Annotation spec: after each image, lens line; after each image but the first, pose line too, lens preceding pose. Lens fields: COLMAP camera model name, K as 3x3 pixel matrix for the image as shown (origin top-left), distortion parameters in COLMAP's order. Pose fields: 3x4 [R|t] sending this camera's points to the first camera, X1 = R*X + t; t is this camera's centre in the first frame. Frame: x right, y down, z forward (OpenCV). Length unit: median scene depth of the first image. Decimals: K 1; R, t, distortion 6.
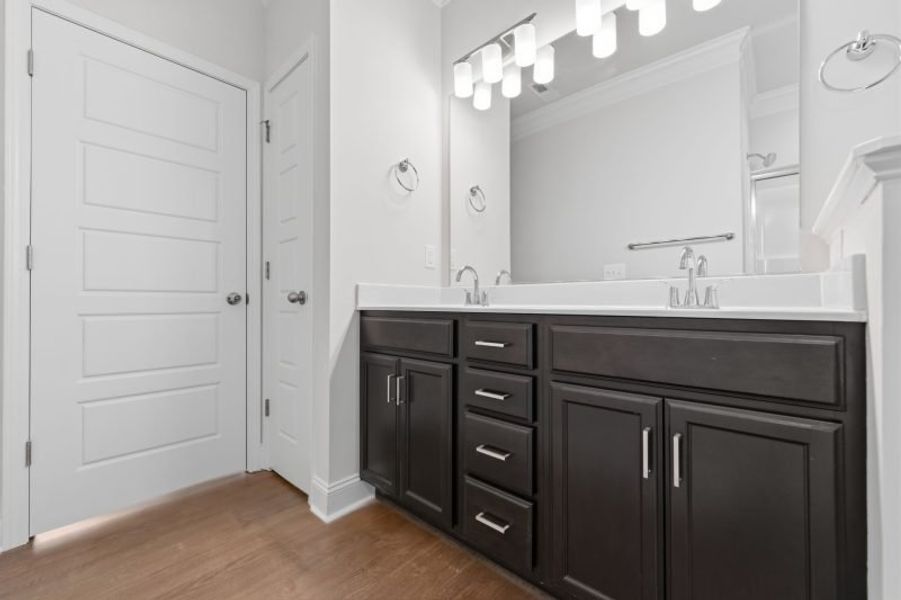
lens RADIAL K [[363.5, 0, 453.2], [0, 363.5, 298.7], [0, 0, 1]] dist [0.000672, -0.000611]
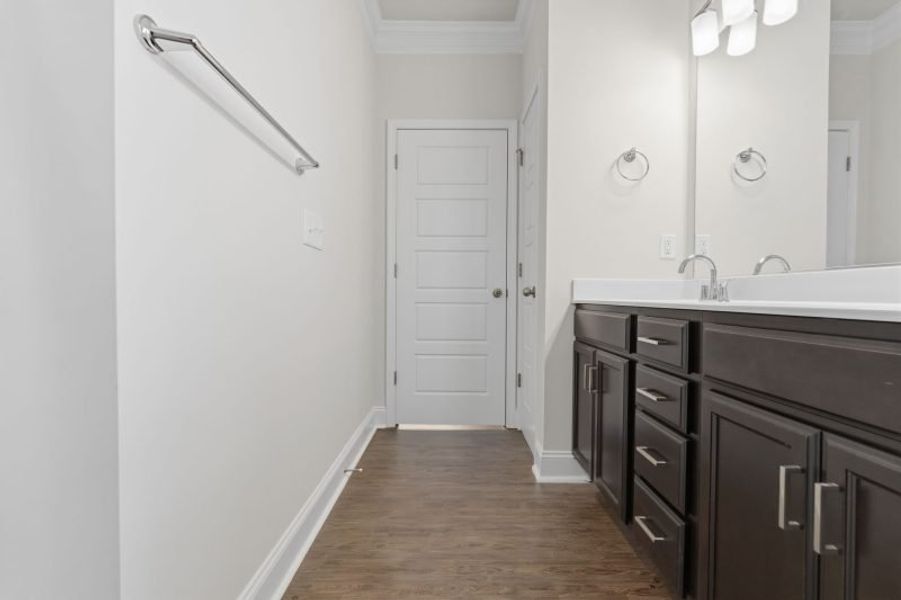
lens RADIAL K [[363.5, 0, 444.4], [0, 363.5, 296.5], [0, 0, 1]] dist [0.000672, -0.000611]
pose [[0.660422, 0.007101, -0.750861, 0.283106], [-0.000217, 0.999957, 0.009265, 0.000981], [0.750895, -0.005956, 0.660395, -0.013542]]
